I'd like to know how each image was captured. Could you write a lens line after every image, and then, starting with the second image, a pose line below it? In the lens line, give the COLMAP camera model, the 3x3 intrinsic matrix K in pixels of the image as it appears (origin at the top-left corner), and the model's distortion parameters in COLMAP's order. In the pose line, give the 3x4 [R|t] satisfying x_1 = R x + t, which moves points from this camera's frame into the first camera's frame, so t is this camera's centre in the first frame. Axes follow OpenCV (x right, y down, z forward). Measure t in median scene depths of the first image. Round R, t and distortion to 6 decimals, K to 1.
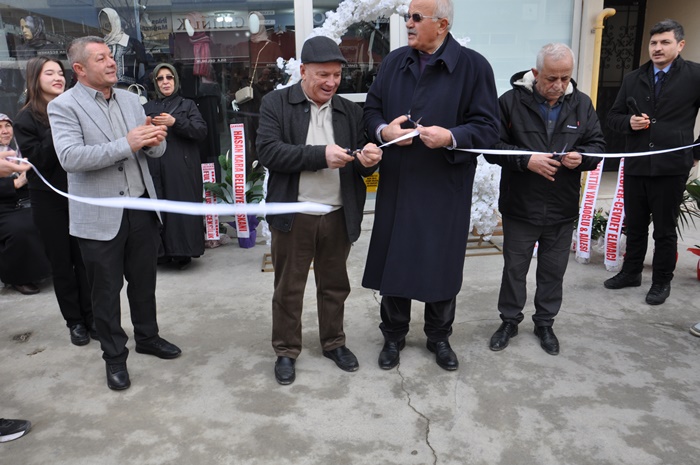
lens RADIAL K [[555.8, 0, 346.3], [0, 555.8, 237.6], [0, 0, 1]] dist [-0.129595, 0.114285]
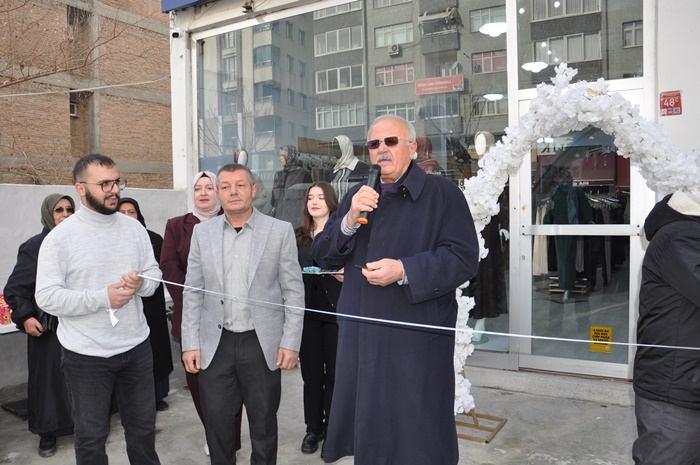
lens RADIAL K [[555.8, 0, 341.9], [0, 555.8, 227.9], [0, 0, 1]] dist [-0.129595, 0.114285]
pose [[0.794110, 0.039462, -0.606491, 0.285126], [-0.176866, 0.969707, -0.168484, -0.090044], [0.581470, 0.241063, 0.777034, 0.262295]]
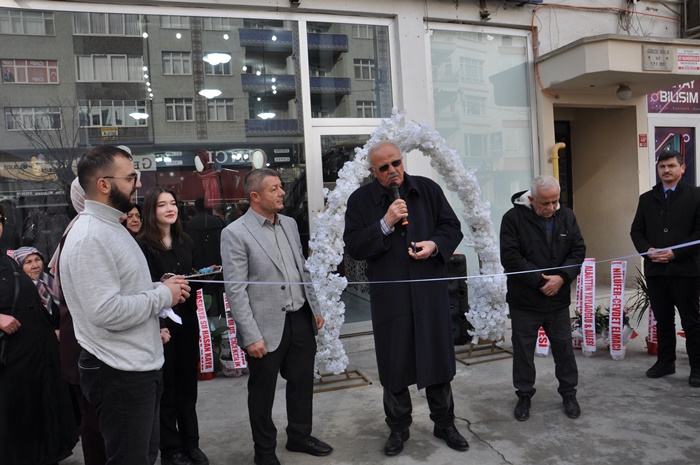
lens RADIAL K [[555.8, 0, 359.8], [0, 555.8, 233.4], [0, 0, 1]] dist [-0.129595, 0.114285]
pose [[0.978793, -0.038260, 0.201249, -0.289535], [0.086128, 0.968216, -0.234819, 0.026930], [-0.185869, 0.247172, 0.950978, -0.047063]]
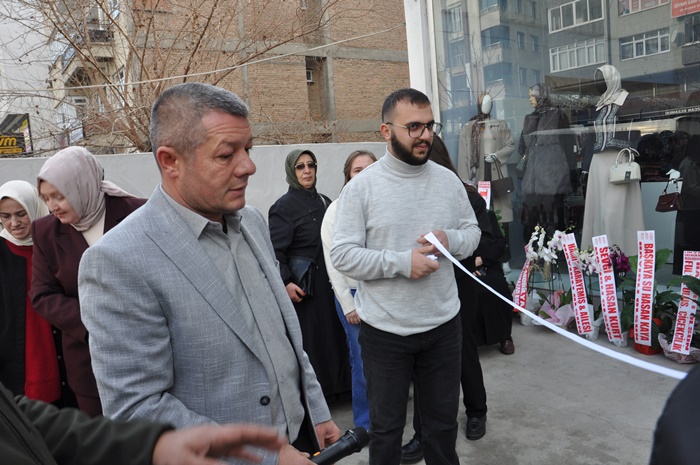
lens RADIAL K [[555.8, 0, 342.8], [0, 555.8, 234.8], [0, 0, 1]] dist [-0.129595, 0.114285]
pose [[0.490436, 0.091500, -0.866660, 0.190476], [-0.186656, 0.982423, -0.001905, -0.085486], [0.851253, 0.162702, 0.498895, 0.290101]]
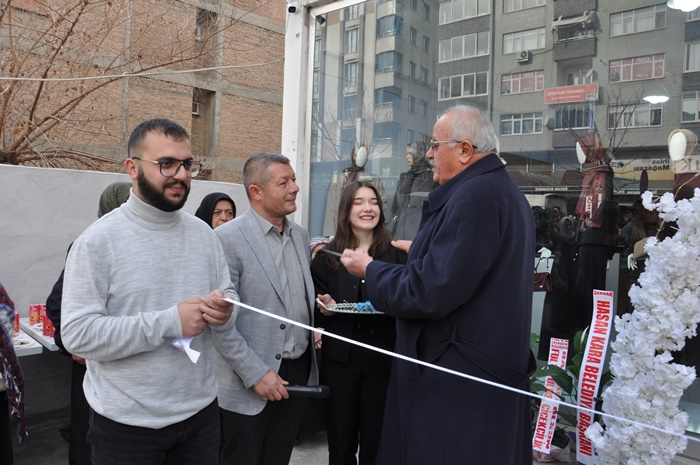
lens RADIAL K [[555.8, 0, 329.2], [0, 555.8, 235.1], [0, 0, 1]] dist [-0.129595, 0.114285]
pose [[0.636058, 0.082309, -0.767239, 0.100459], [-0.269843, 0.955243, -0.121228, -0.126810], [0.722921, 0.284142, 0.629800, 0.417468]]
